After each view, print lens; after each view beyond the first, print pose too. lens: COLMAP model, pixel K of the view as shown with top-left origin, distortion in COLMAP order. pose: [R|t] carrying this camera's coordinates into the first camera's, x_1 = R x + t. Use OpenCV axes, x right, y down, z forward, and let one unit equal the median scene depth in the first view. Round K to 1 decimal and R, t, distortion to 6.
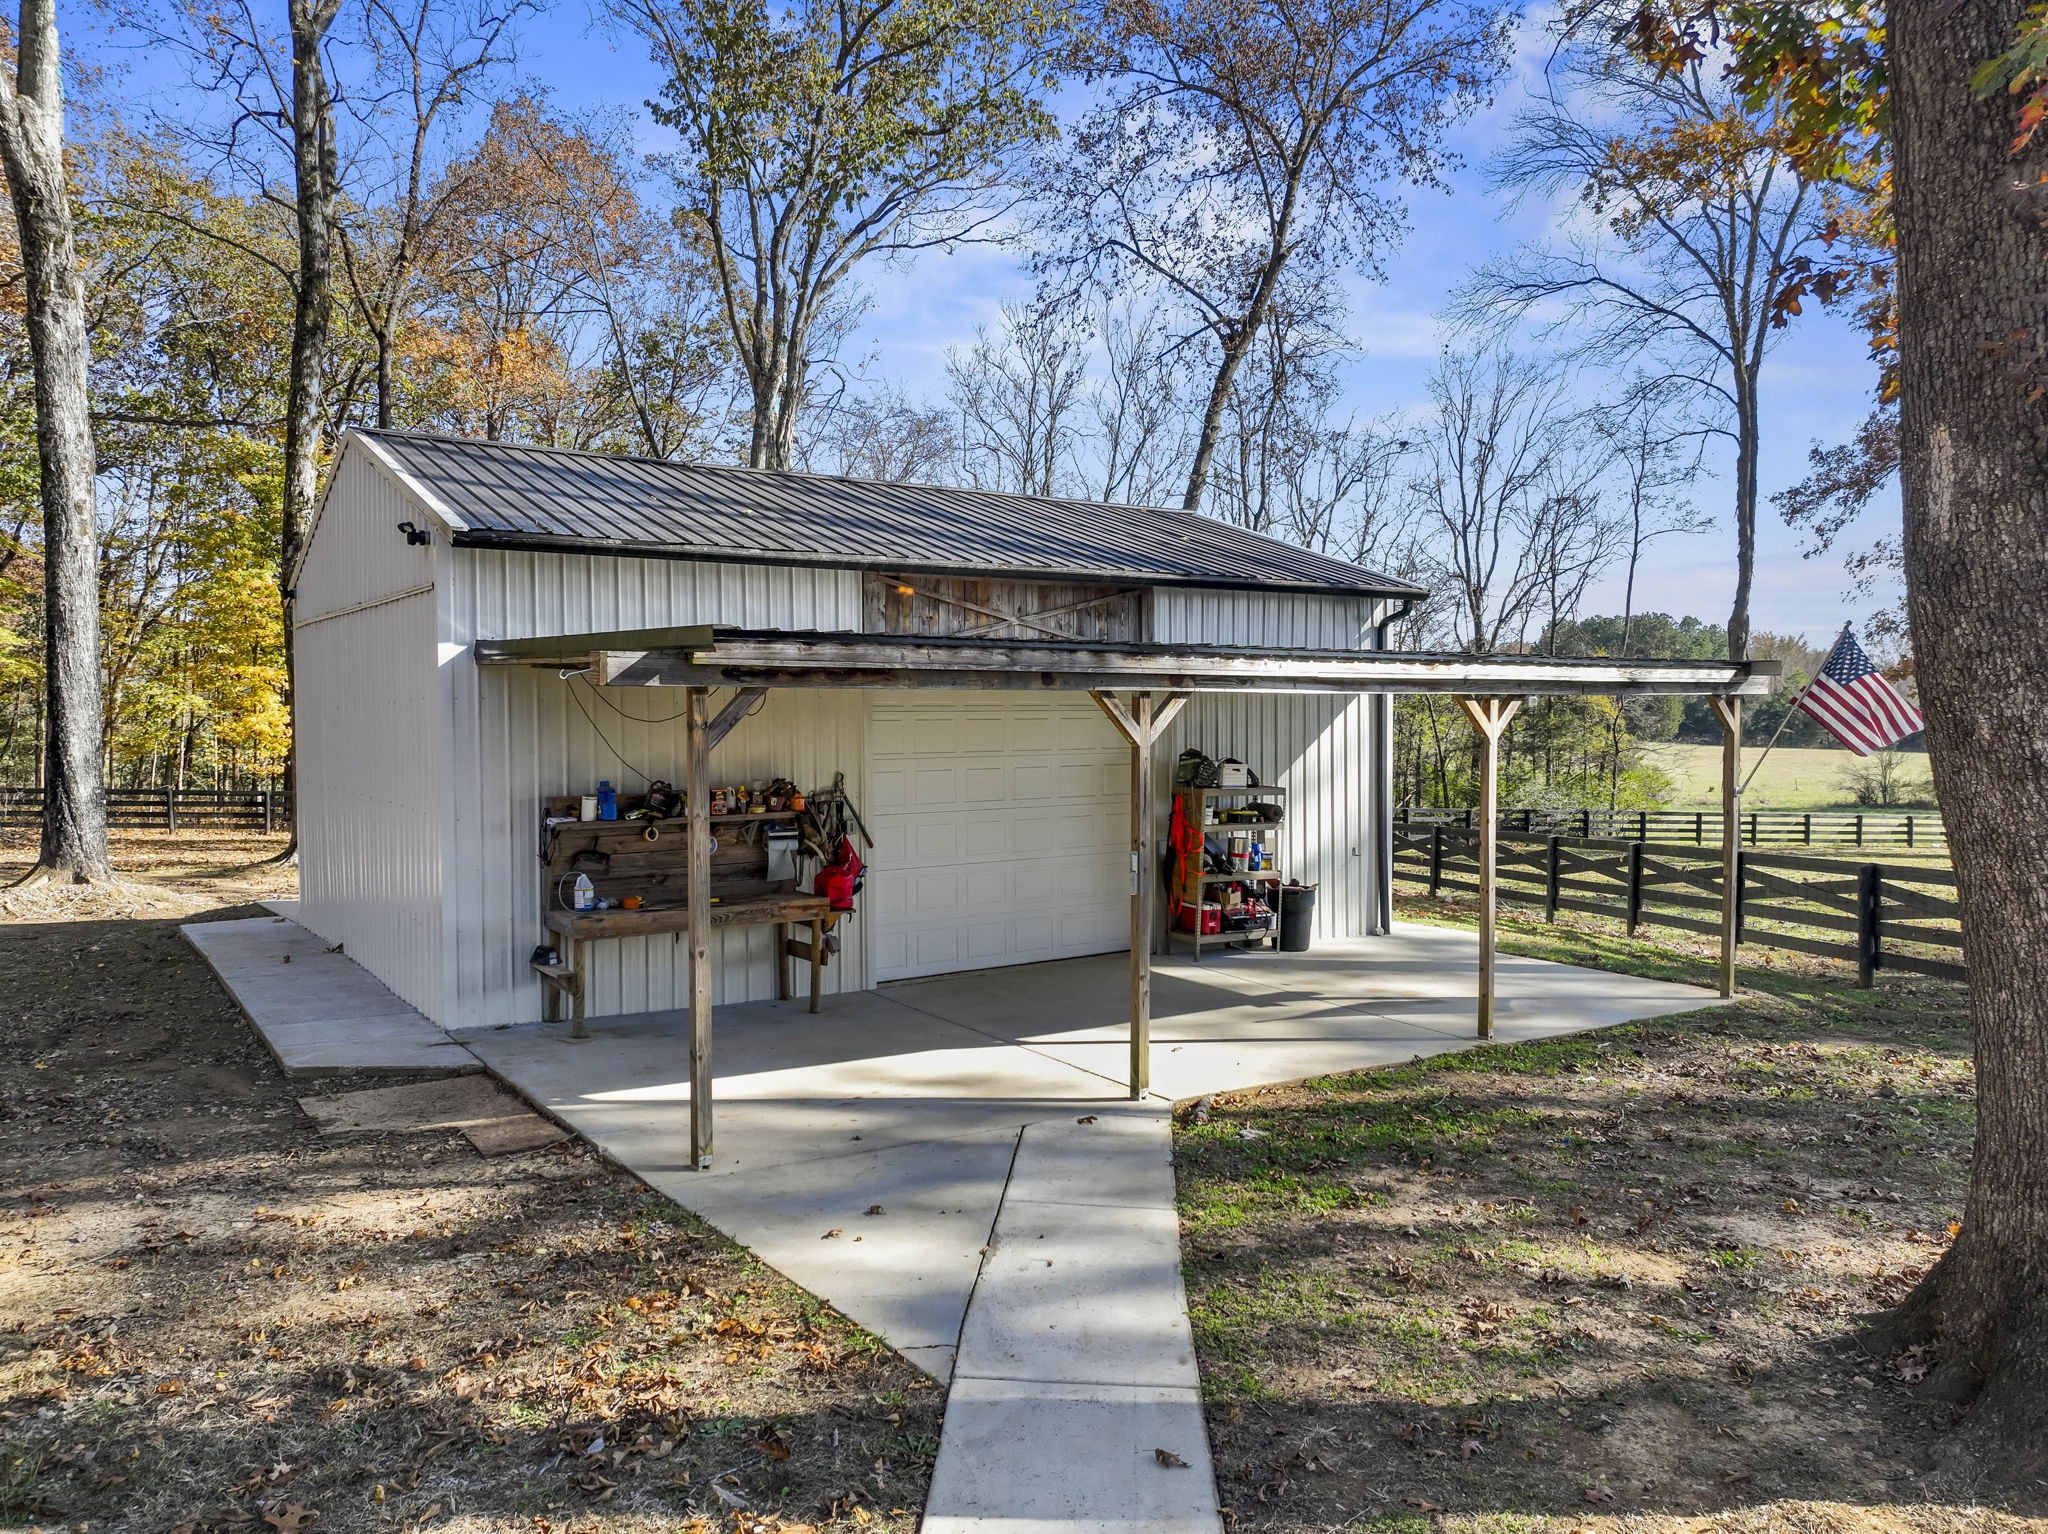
lens RADIAL K [[1467.6, 0, 1024.0], [0, 1467.6, 767.0], [0, 0, 1]] dist [0.018430, -0.004405]
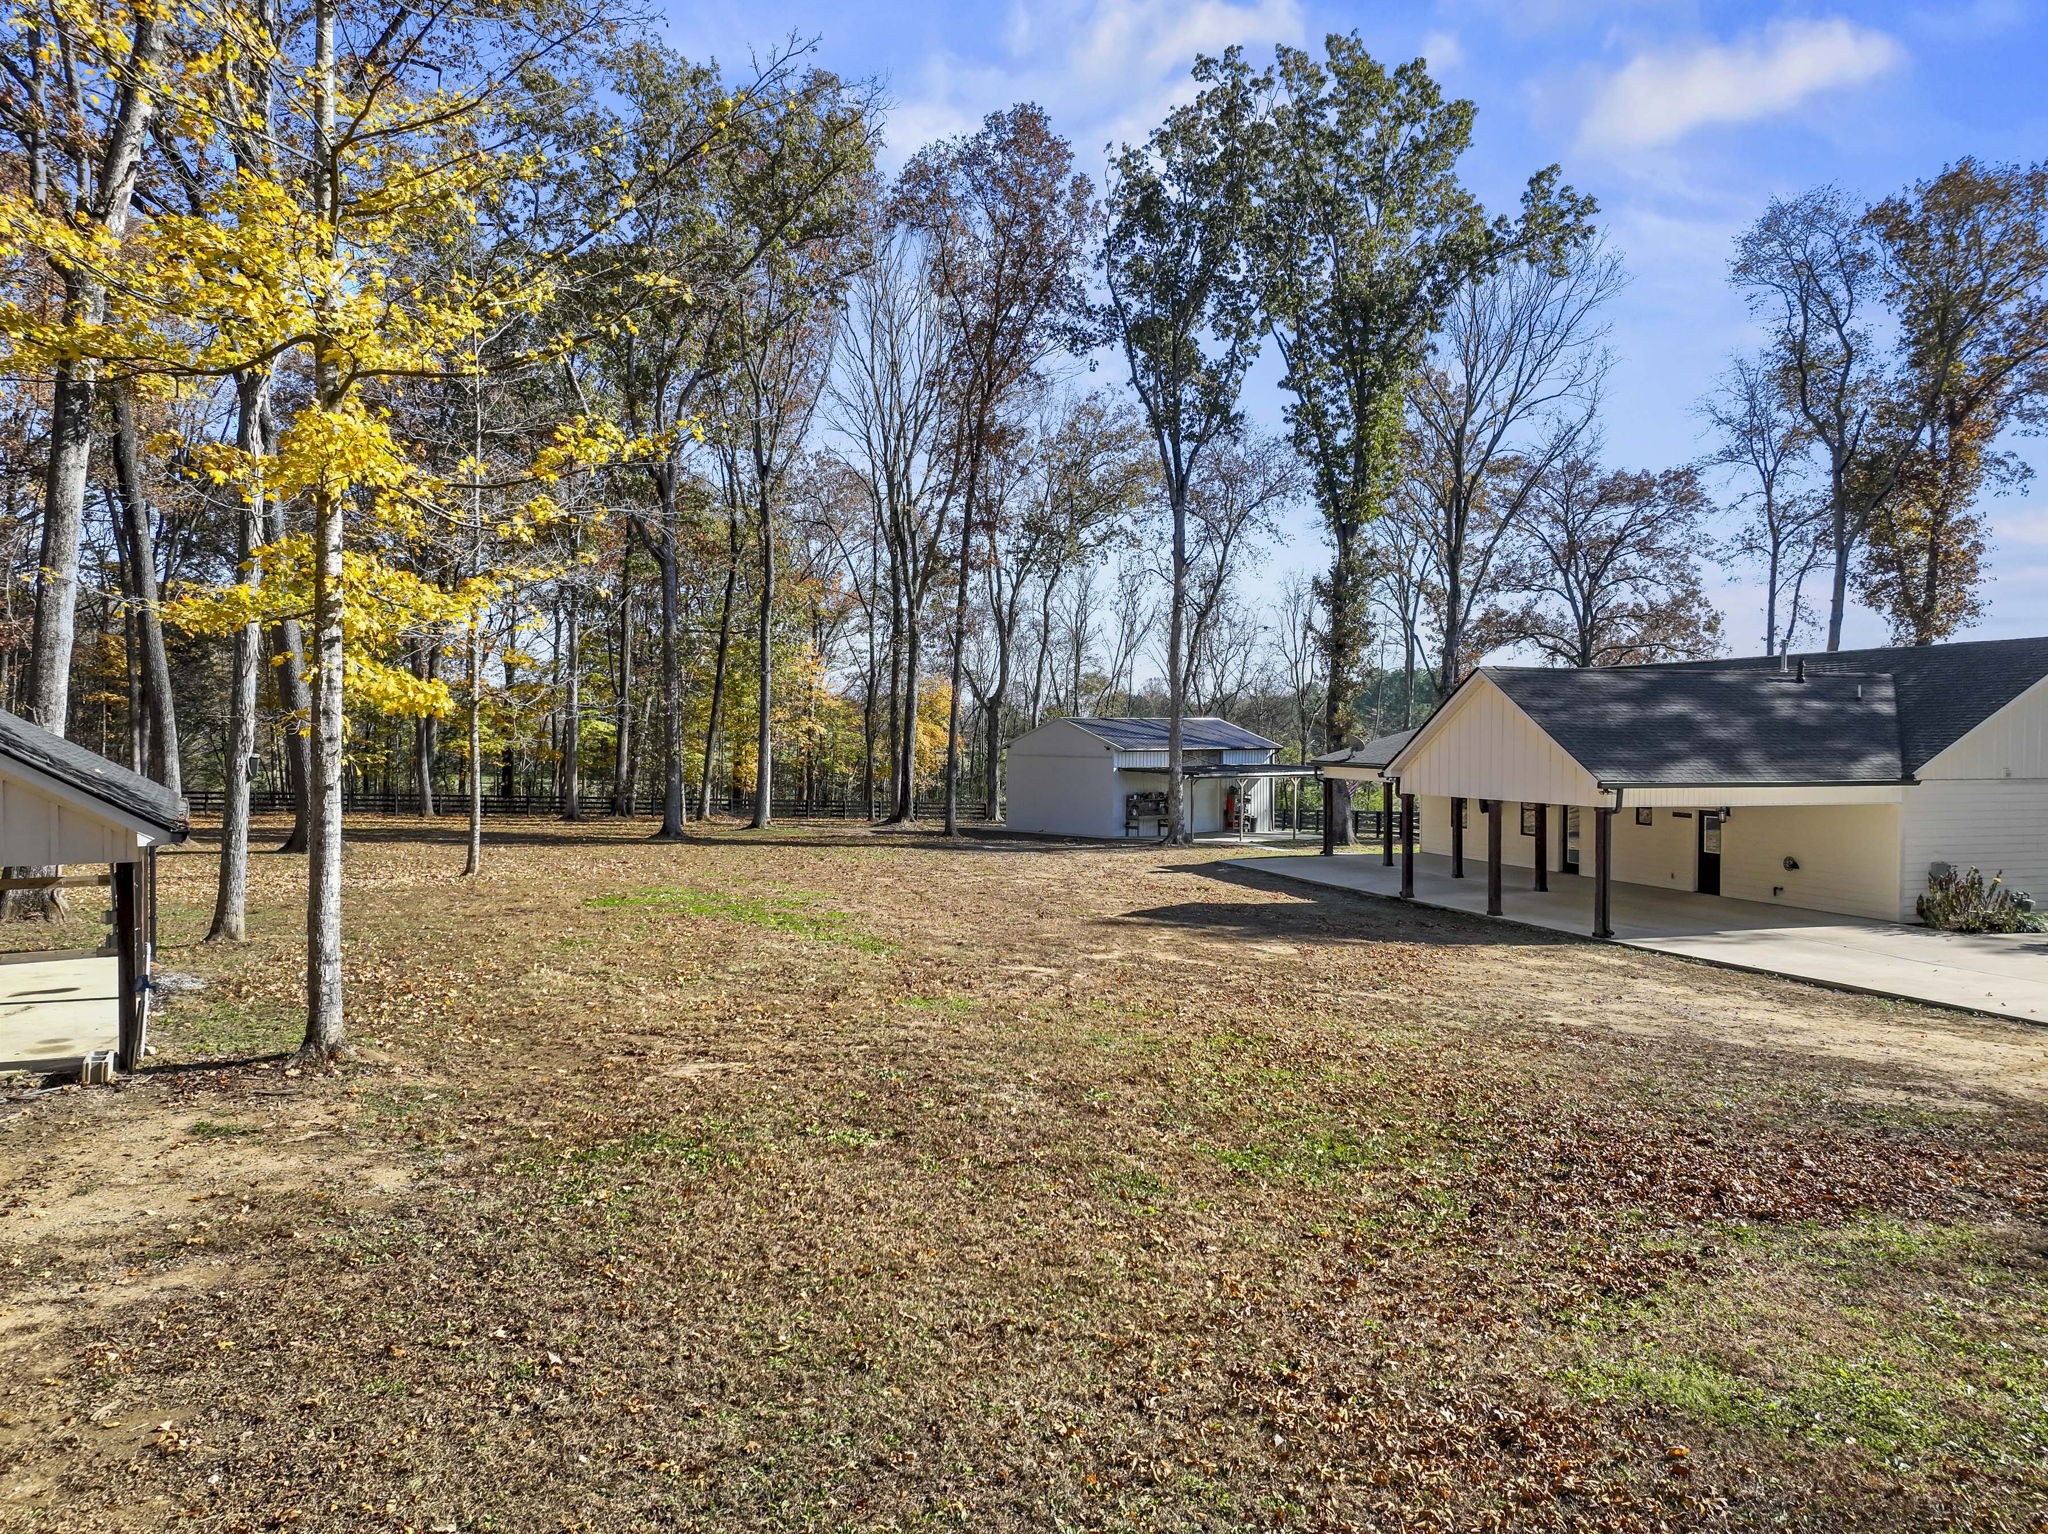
lens RADIAL K [[1467.6, 0, 1024.0], [0, 1467.6, 767.0], [0, 0, 1]] dist [0.018430, -0.004405]
pose [[0.994841, -0.000612, 0.101445, -0.915023], [0.001490, 0.999962, -0.008576, -0.030910], [-0.101436, 0.008683, 0.994804, -3.196946]]
